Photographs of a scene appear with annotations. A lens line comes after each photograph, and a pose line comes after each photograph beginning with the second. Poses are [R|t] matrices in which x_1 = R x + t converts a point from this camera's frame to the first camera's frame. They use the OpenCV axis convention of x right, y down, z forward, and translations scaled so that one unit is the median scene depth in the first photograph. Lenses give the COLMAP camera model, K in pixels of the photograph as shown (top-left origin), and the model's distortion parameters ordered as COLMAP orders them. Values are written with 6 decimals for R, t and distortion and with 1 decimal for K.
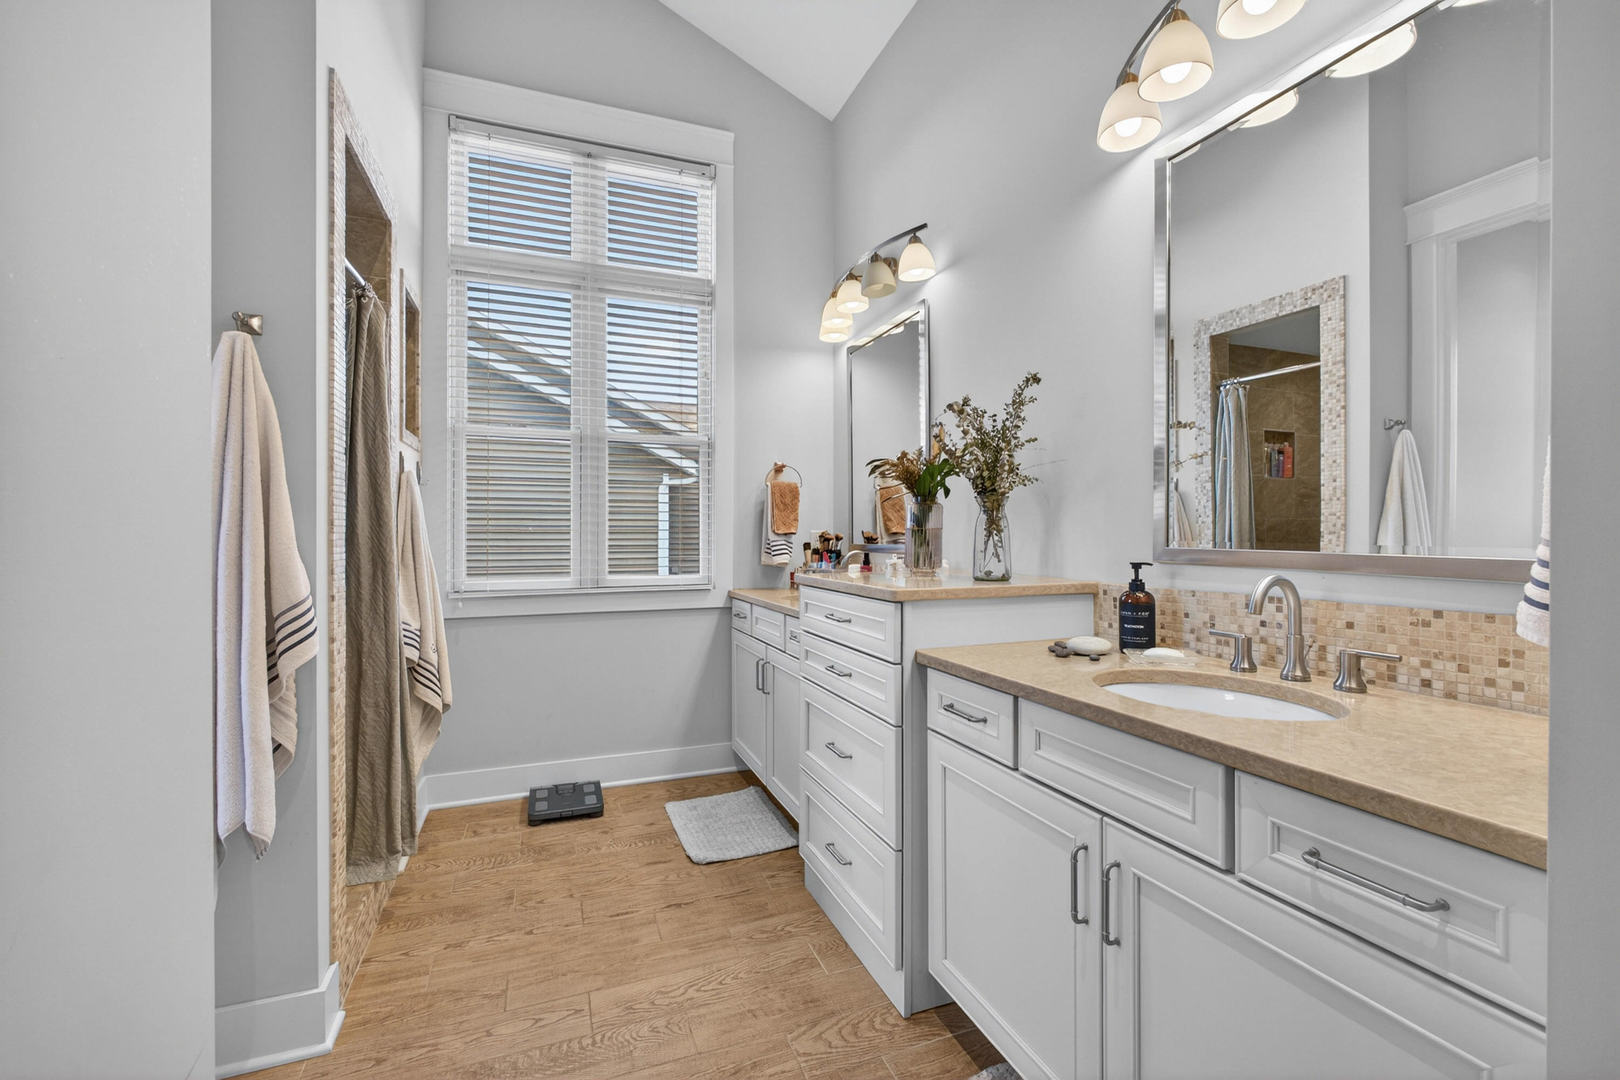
lens RADIAL K [[694.2, 0, 814.1], [0, 694.2, 536.8], [0, 0, 1]] dist [-0.017413, 0.008104]
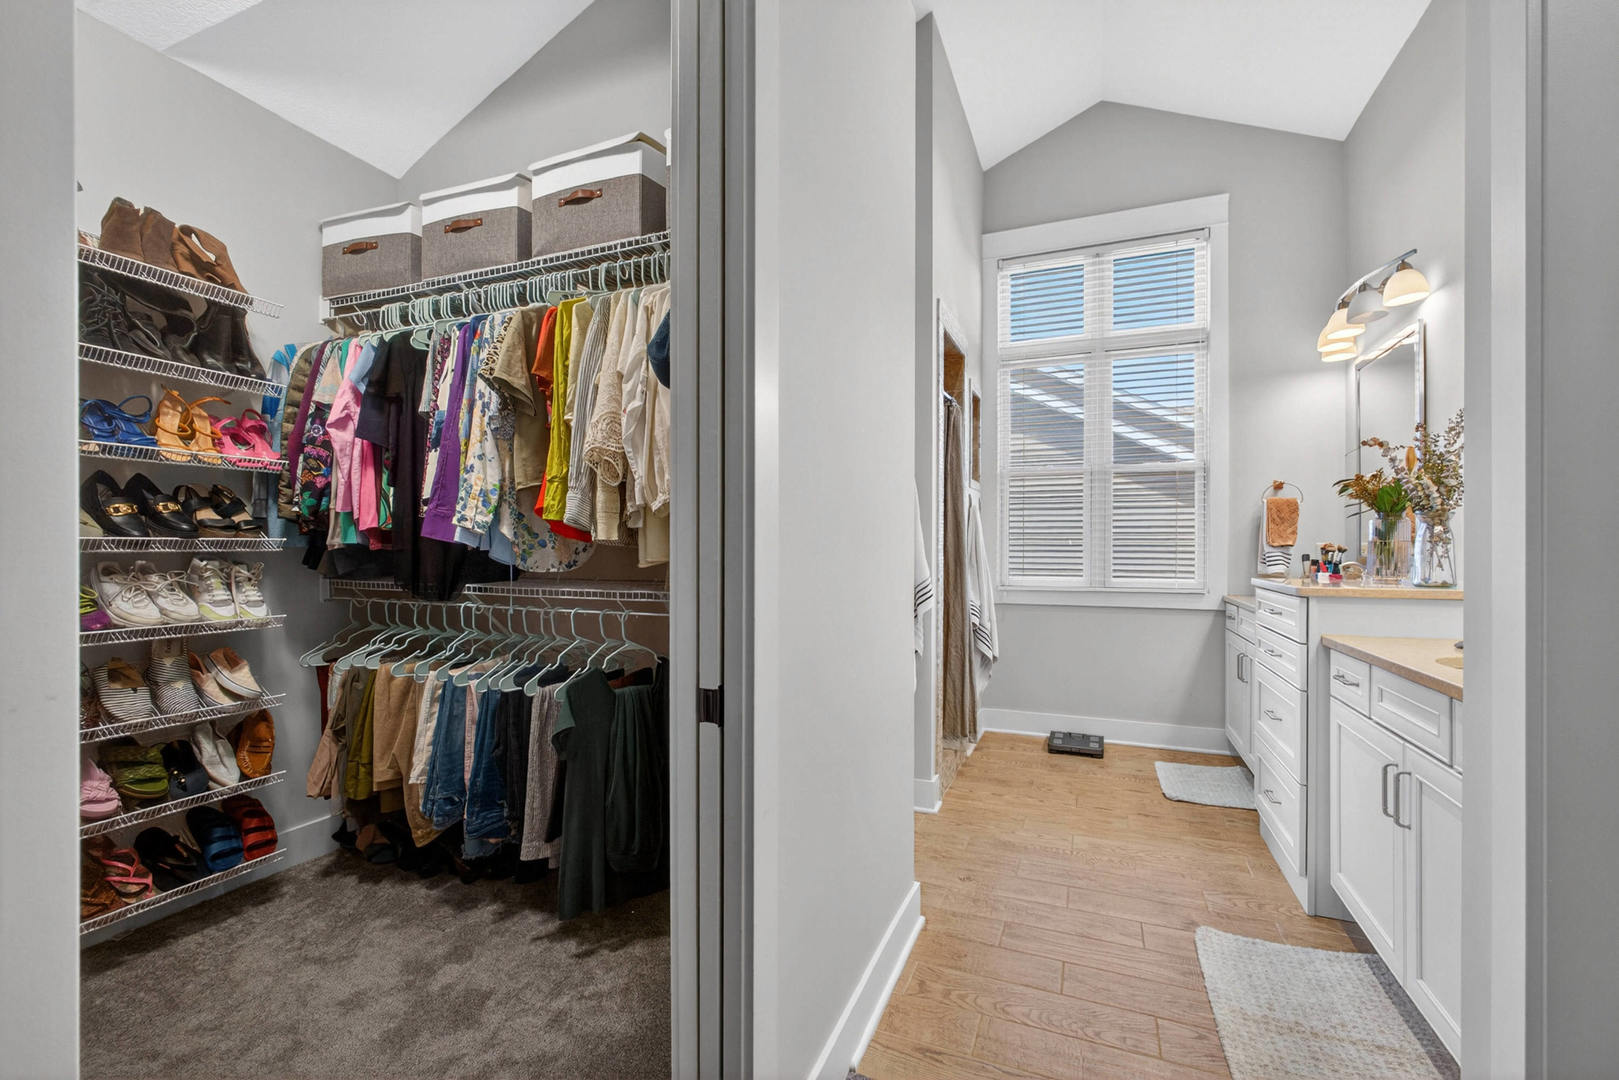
lens RADIAL K [[677.8, 0, 809.5], [0, 677.8, 540.0], [0, 0, 1]] dist [-0.018963, 0.007526]
pose [[0.720871, -0.002500, -0.693065, 0.190661], [-0.007015, 0.999916, -0.010904, 0.003488], [0.693034, 0.012723, 0.720793, -0.334575]]
